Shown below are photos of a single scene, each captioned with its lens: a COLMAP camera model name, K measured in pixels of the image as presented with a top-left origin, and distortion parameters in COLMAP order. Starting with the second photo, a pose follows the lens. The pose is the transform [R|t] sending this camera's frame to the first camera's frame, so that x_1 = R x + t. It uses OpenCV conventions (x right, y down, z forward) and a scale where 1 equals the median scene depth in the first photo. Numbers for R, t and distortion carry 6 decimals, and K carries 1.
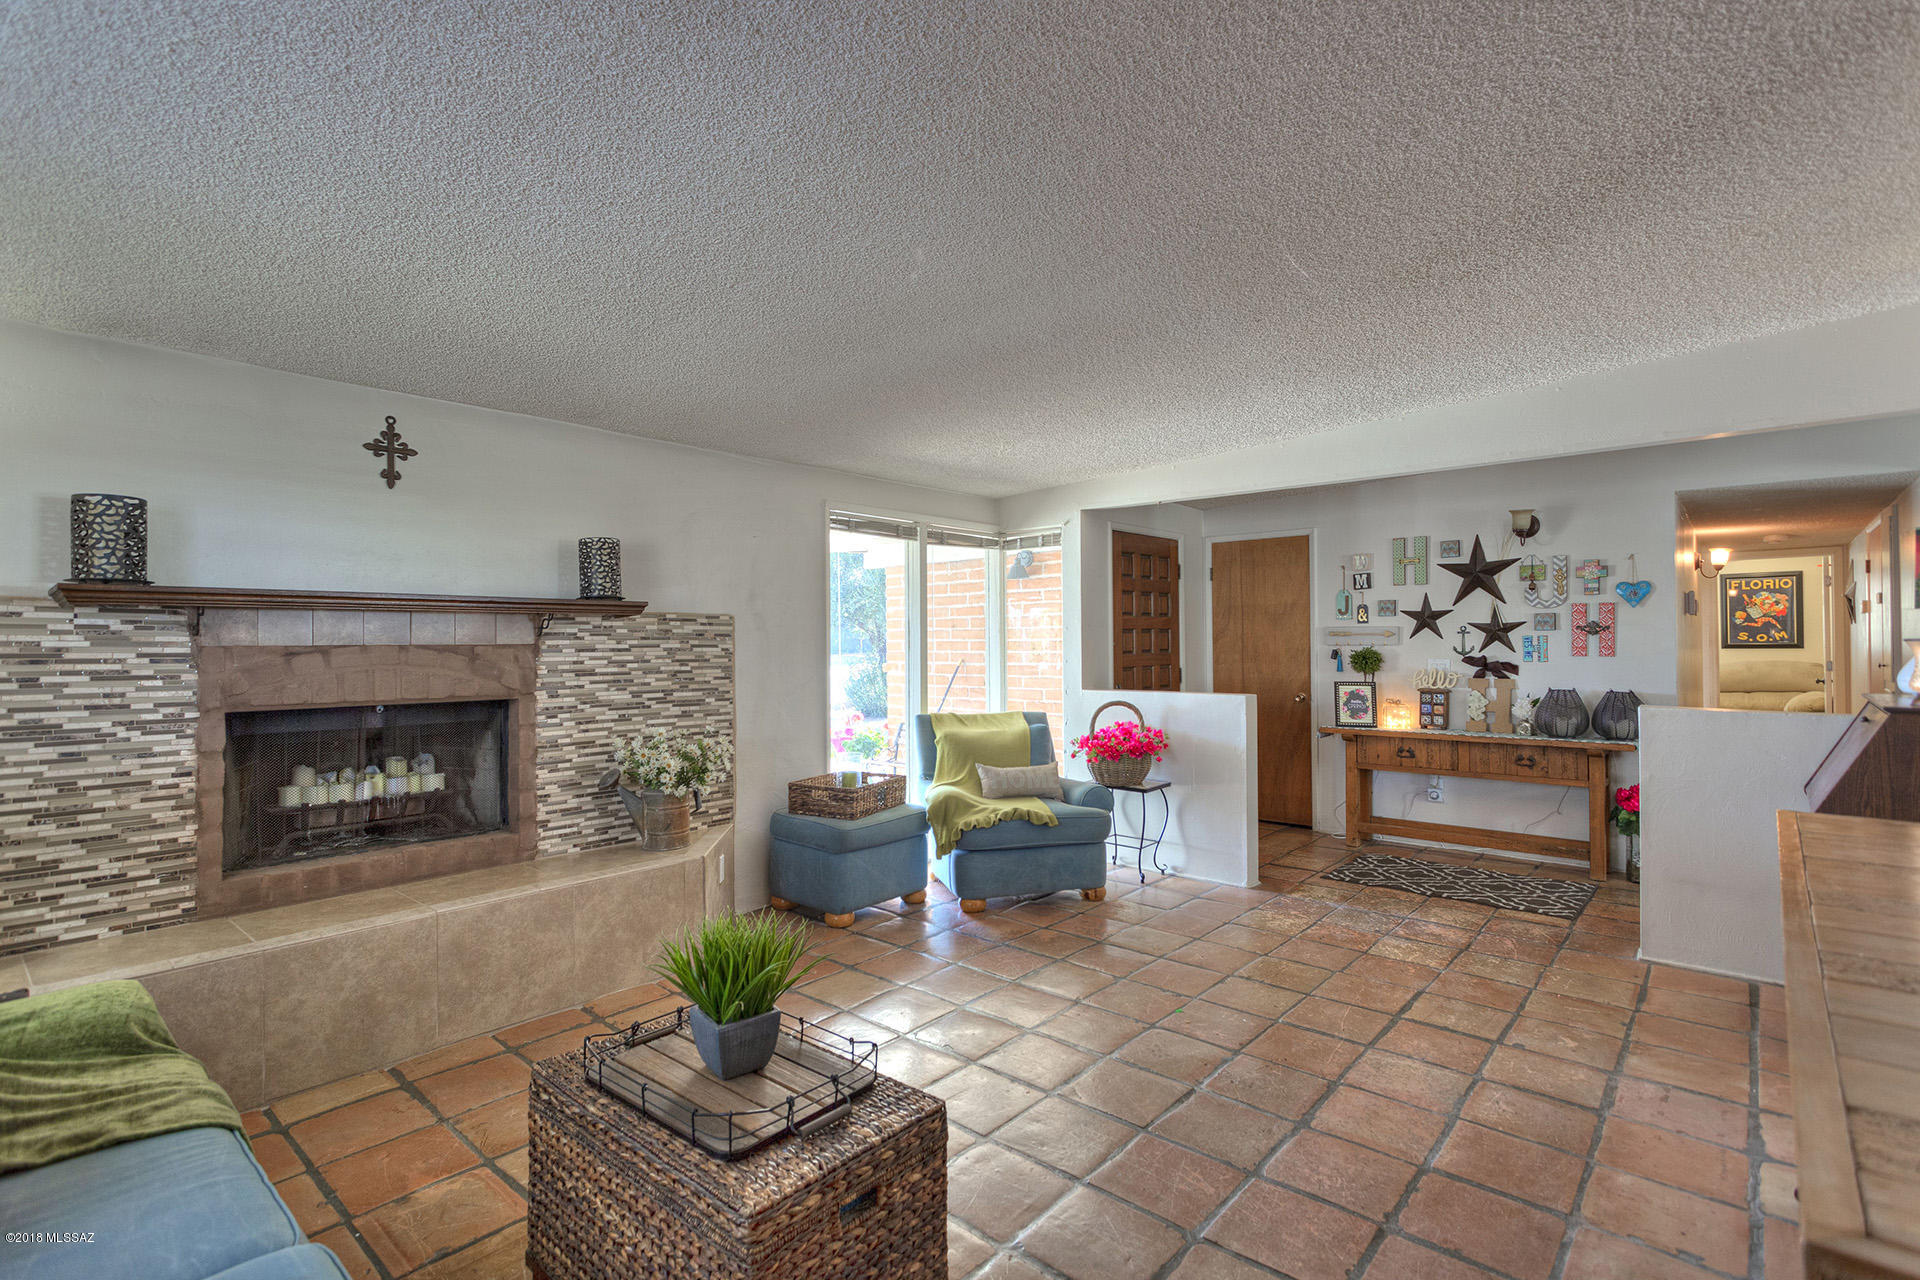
lens RADIAL K [[918.9, 0, 964.6], [0, 918.9, 635.6], [0, 0, 1]] dist [0.012029, 0.001041]
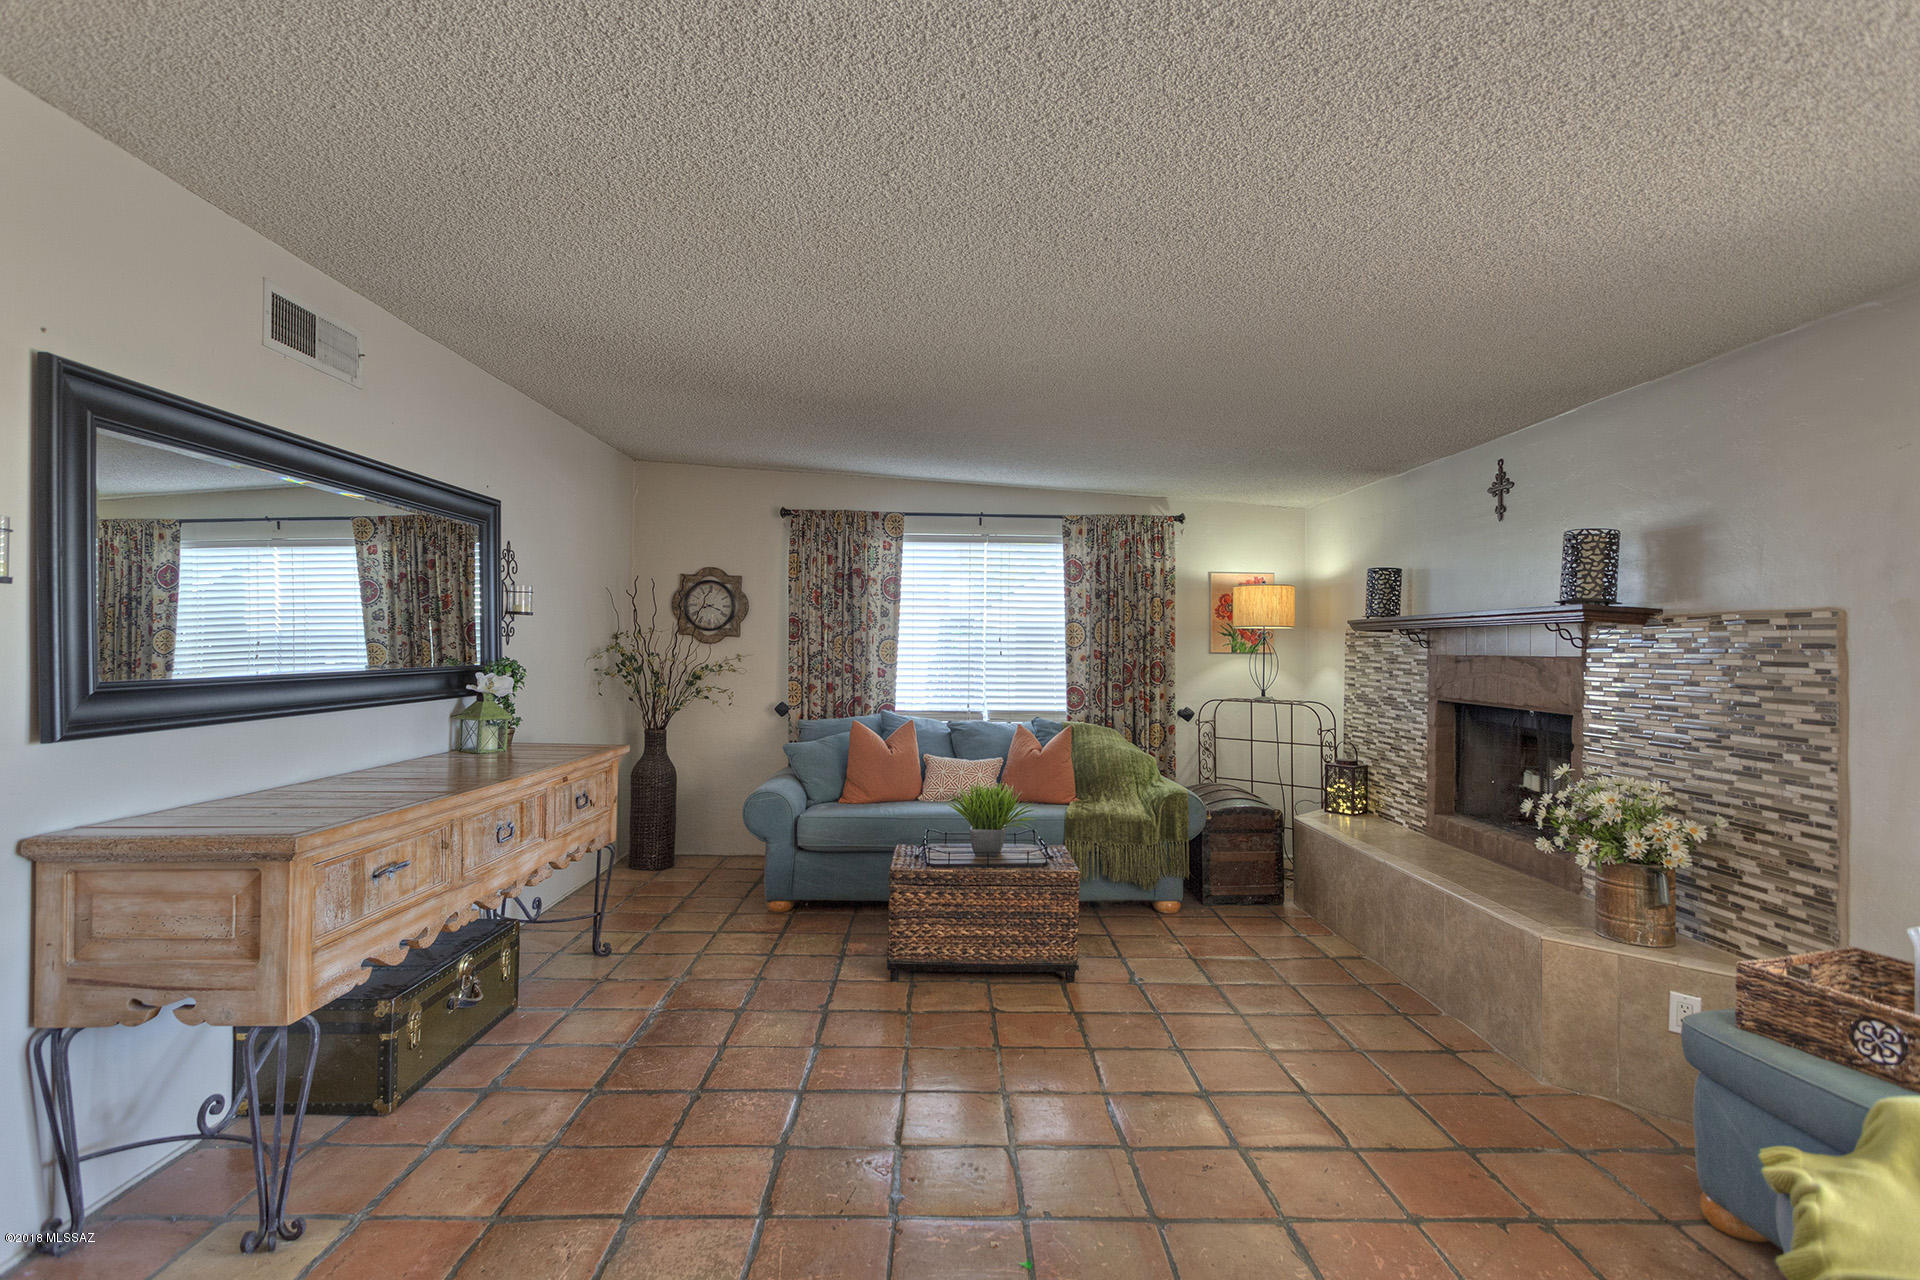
lens RADIAL K [[918.9, 0, 925.8], [0, 918.9, 643.6], [0, 0, 1]] dist [0.012029, 0.001041]
pose [[-0.769135, -0.005458, -0.639063, 0.669596], [-0.001772, 0.999978, -0.006407, 0.003418], [0.639084, -0.003795, -0.769127, 1.416344]]
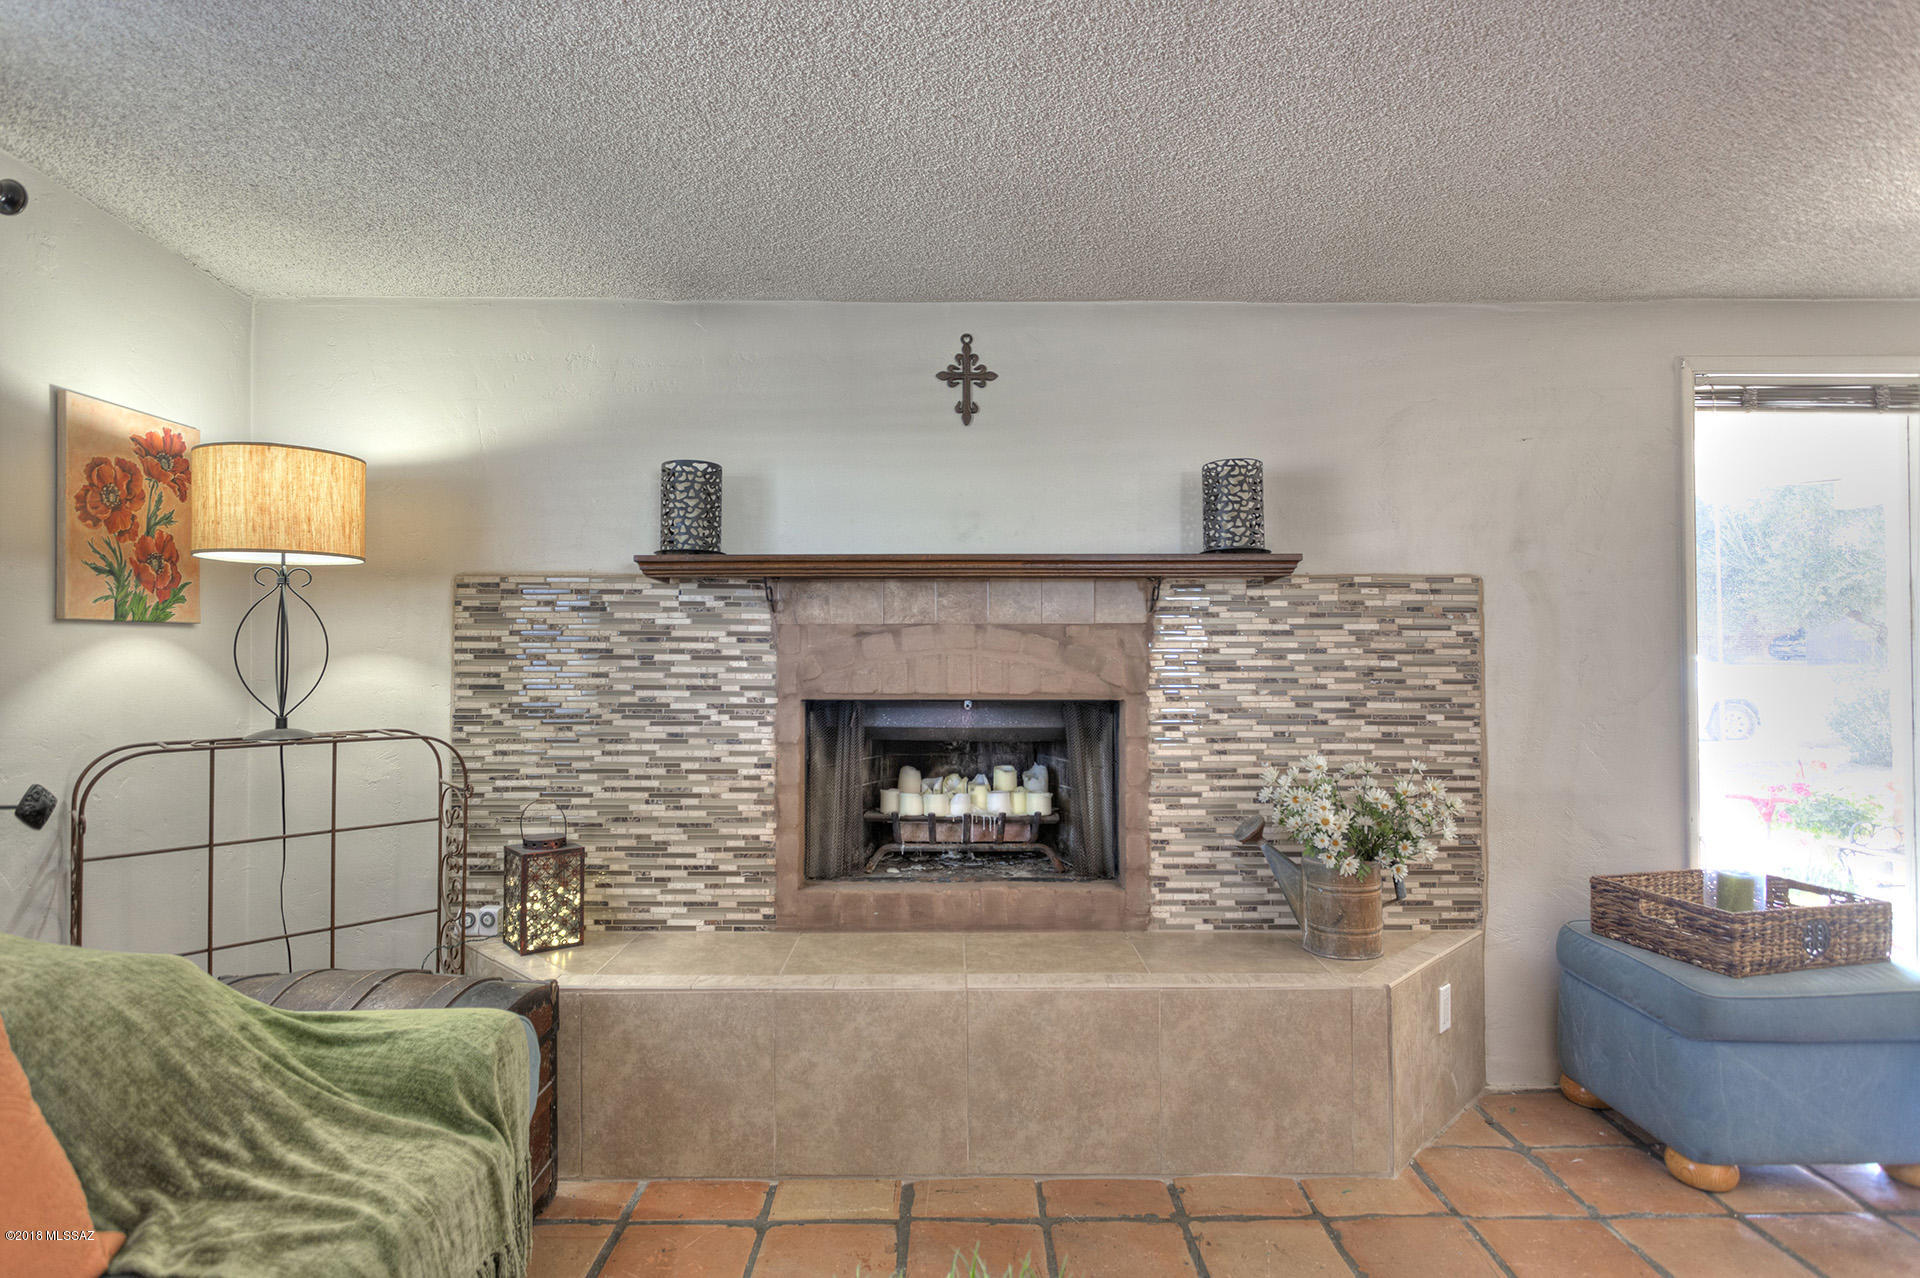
lens RADIAL K [[1009.9, 0, 951.0], [0, 1009.9, 638.1], [0, 0, 1]] dist [0.002635, 0.003587]
pose [[0.655512, -0.006864, -0.755154, 0.019261], [0.003032, 0.999975, -0.006458, 0.027484], [0.755179, 0.001944, 0.655516, 0.420792]]
